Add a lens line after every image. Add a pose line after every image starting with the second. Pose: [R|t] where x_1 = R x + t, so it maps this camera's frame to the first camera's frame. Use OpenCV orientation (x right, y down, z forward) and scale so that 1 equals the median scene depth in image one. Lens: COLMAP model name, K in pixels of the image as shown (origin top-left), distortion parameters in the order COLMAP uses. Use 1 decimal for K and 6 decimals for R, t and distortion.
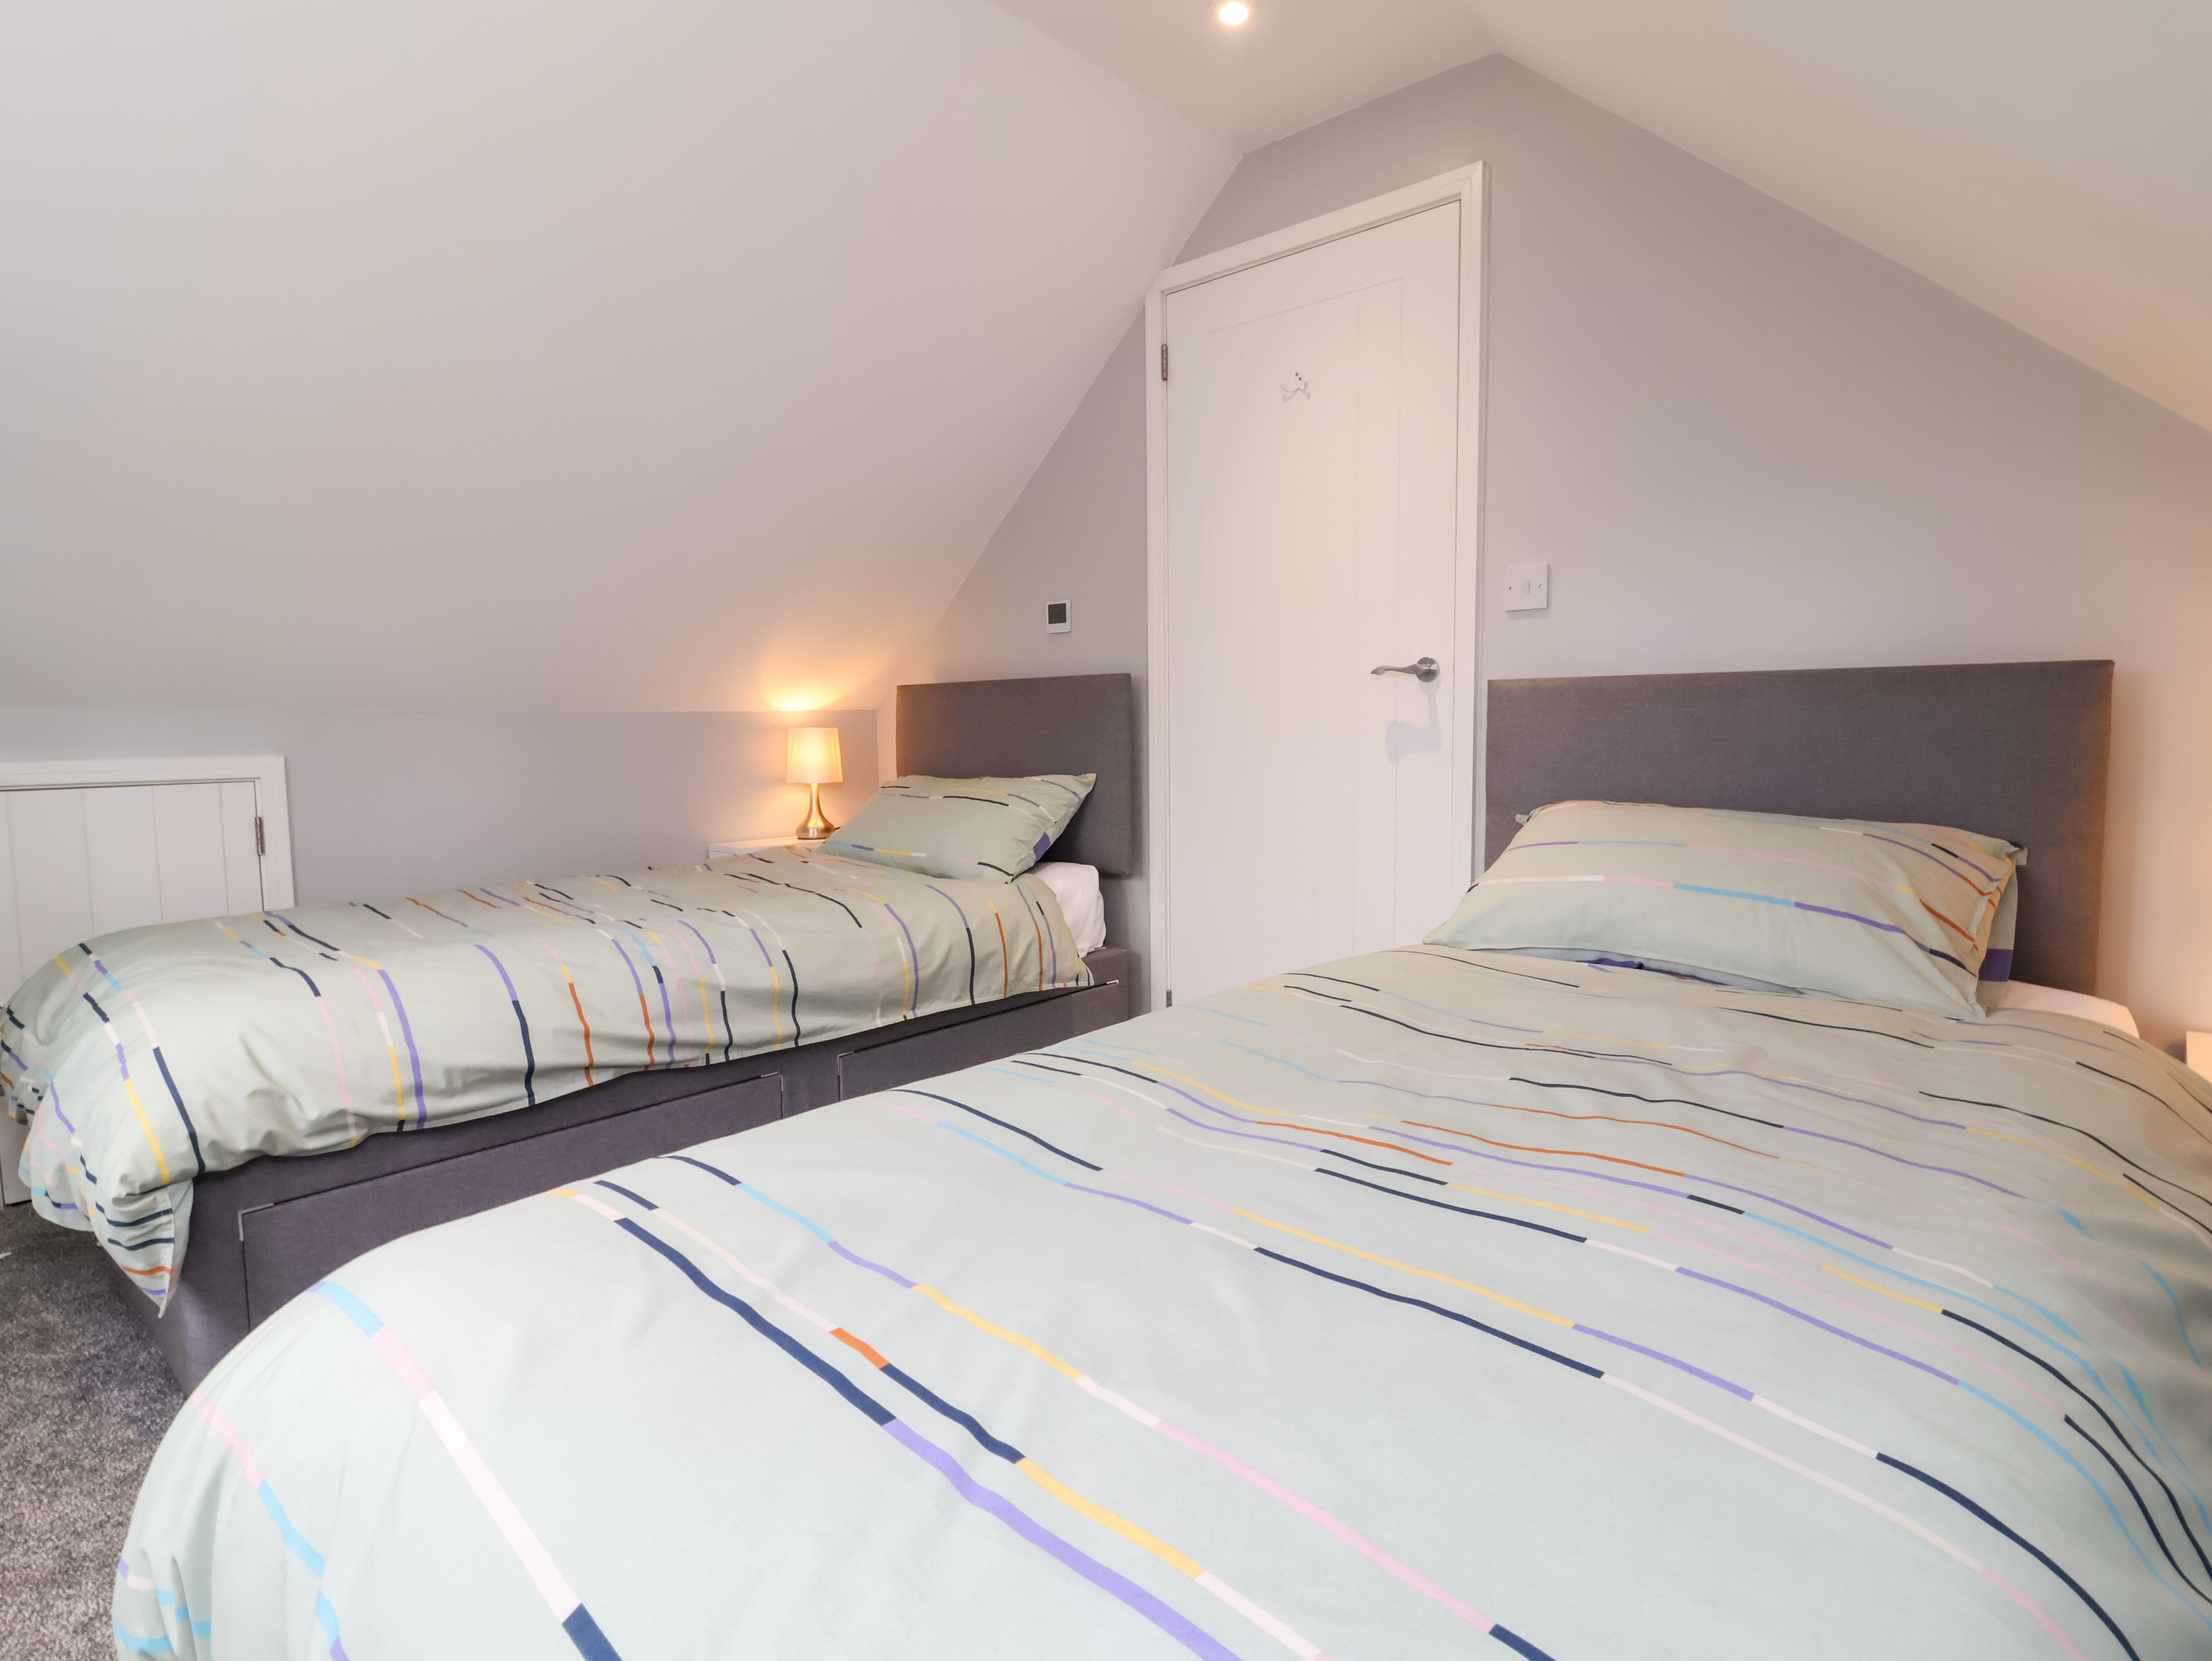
lens RADIAL K [[1196.6, 0, 1118.7], [0, 1196.6, 785.6], [0, 0, 1]] dist [0.048907, -0.050439]
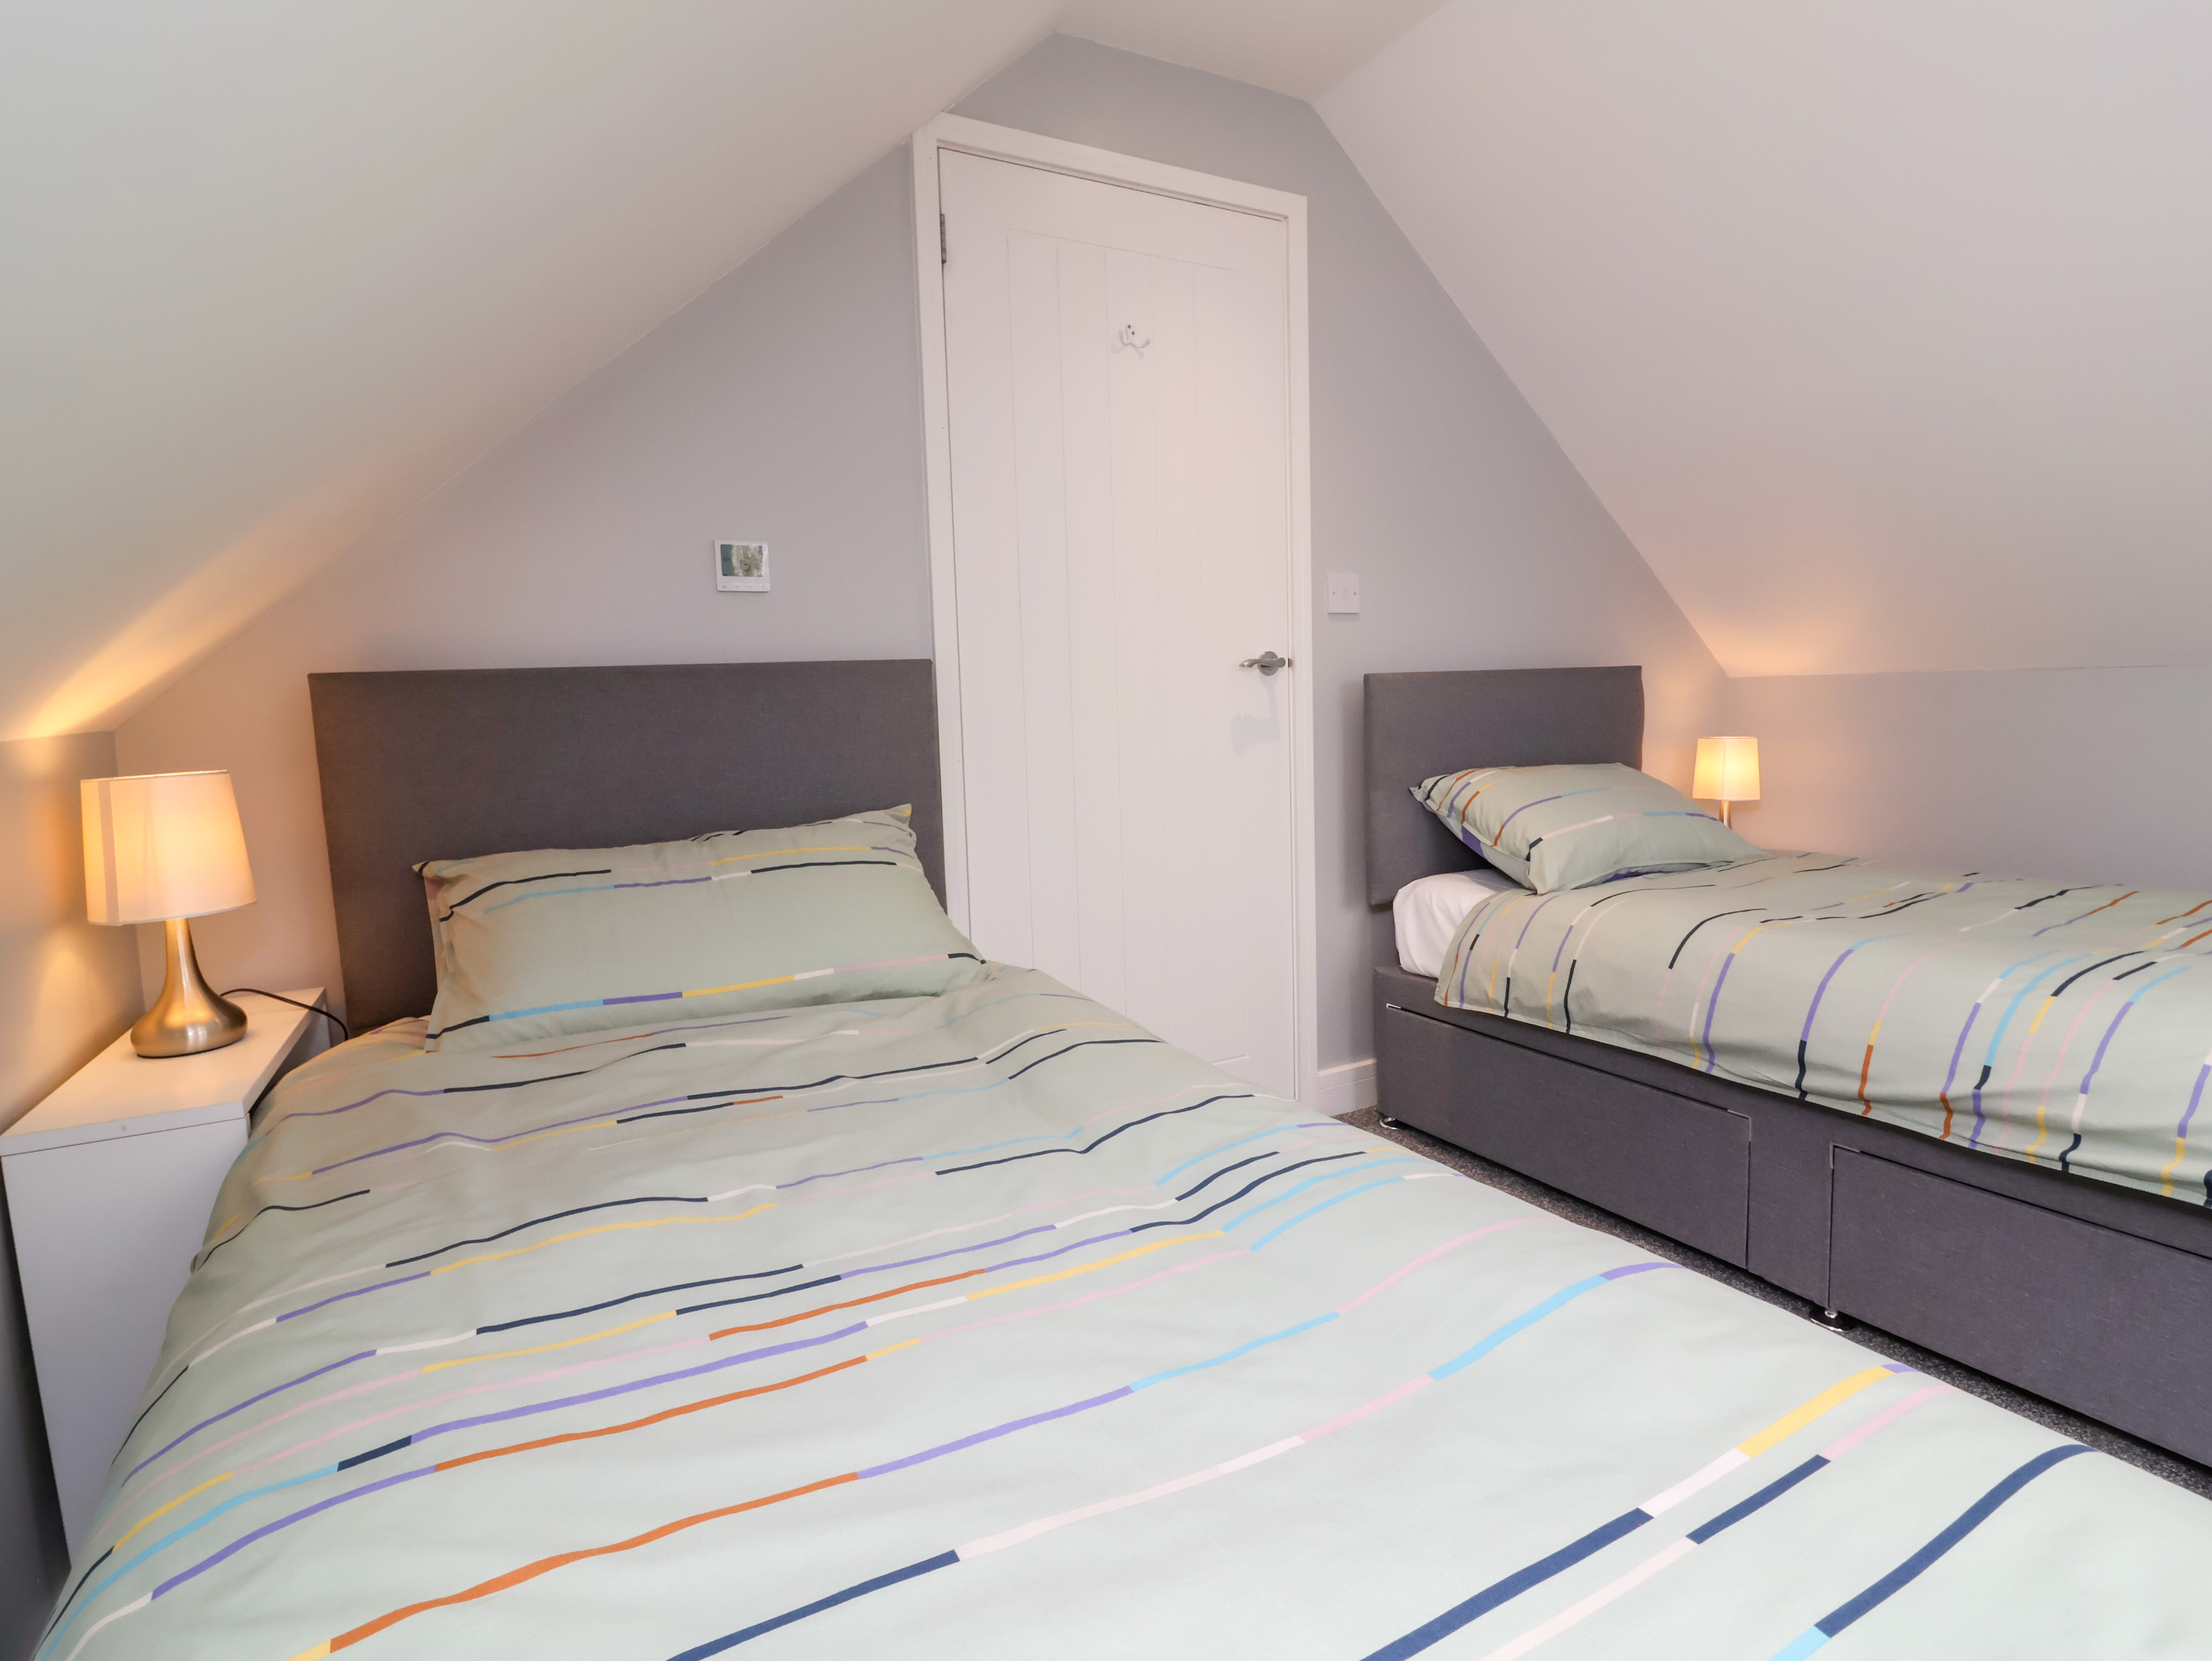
lens RADIAL K [[1196.6, 0, 1118.7], [0, 1196.6, 785.6], [0, 0, 1]] dist [0.048907, -0.050439]
pose [[0.282684, -0.078531, 0.955993, -0.755706], [0.079879, 0.995108, 0.058124, -0.059430], [-0.955881, 0.059933, 0.287574, 0.800285]]
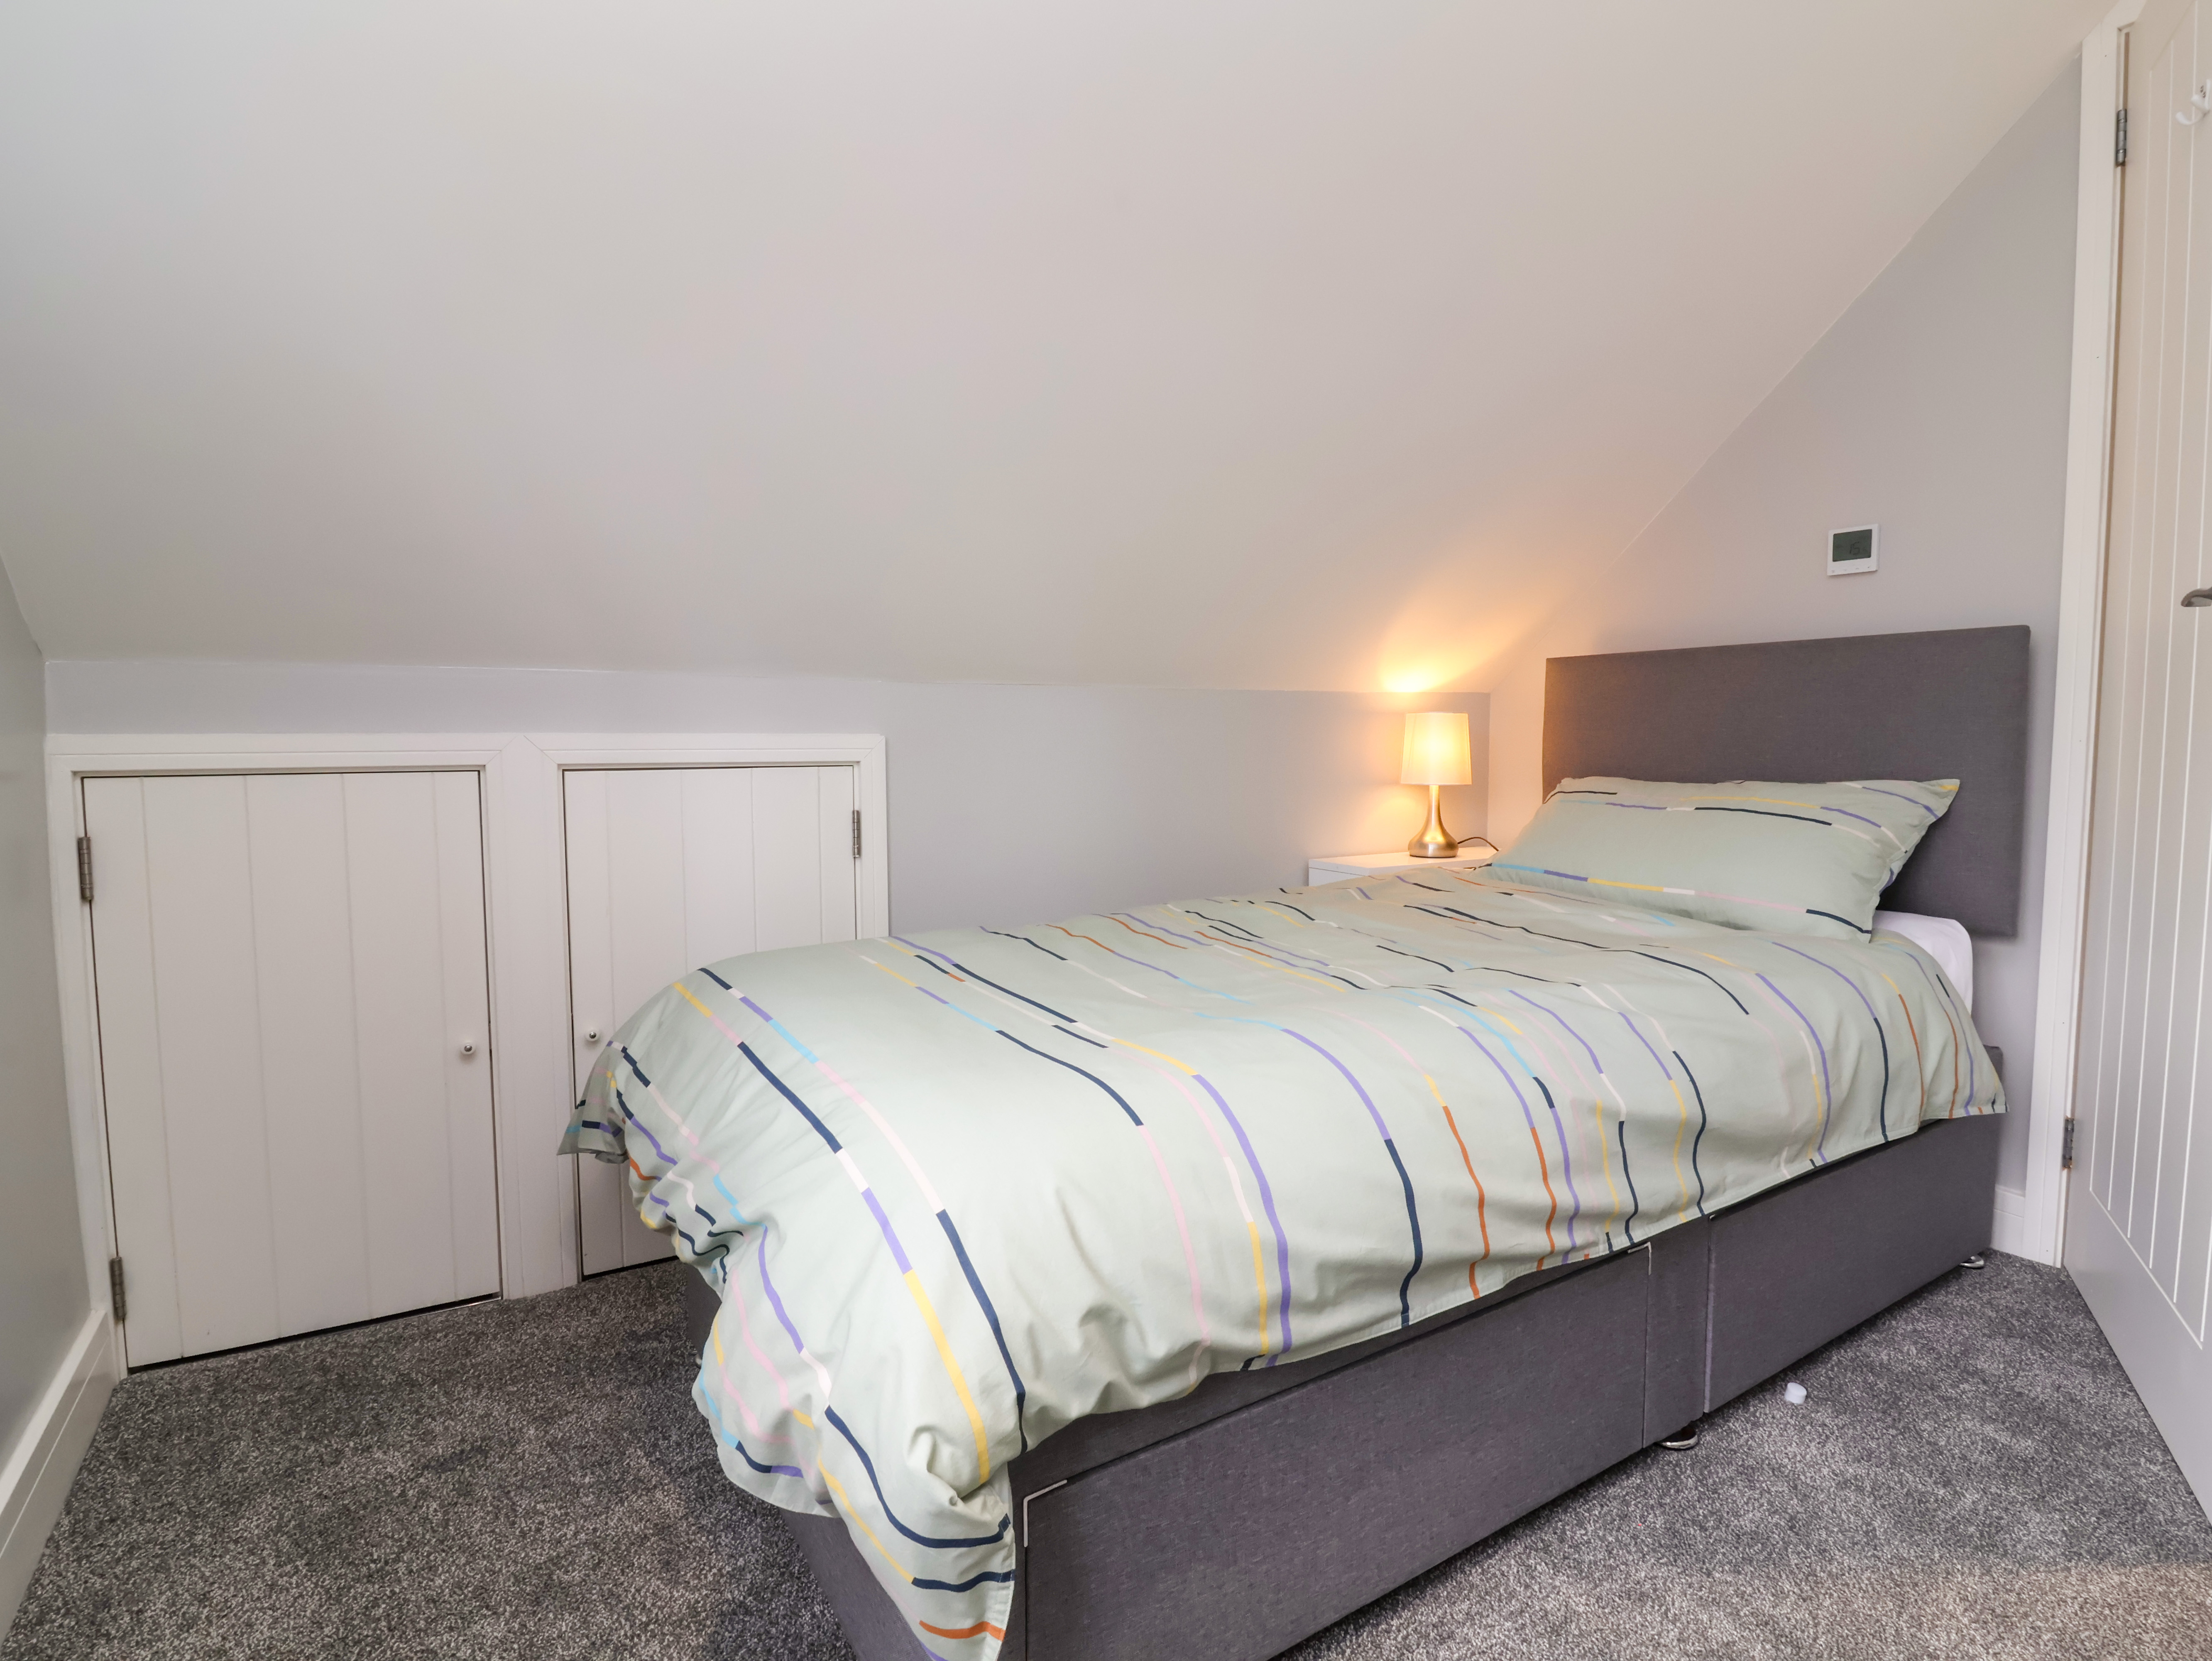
lens RADIAL K [[1160.4, 0, 1112.2], [0, 1160.4, 819.7], [0, 0, 1]] dist [0.001071, -0.020043]
pose [[0.962346, 0.030137, -0.270150, -0.346041], [-0.024583, 0.999412, 0.023919, 0.009846], [0.270712, -0.016378, 0.962521, 0.309224]]
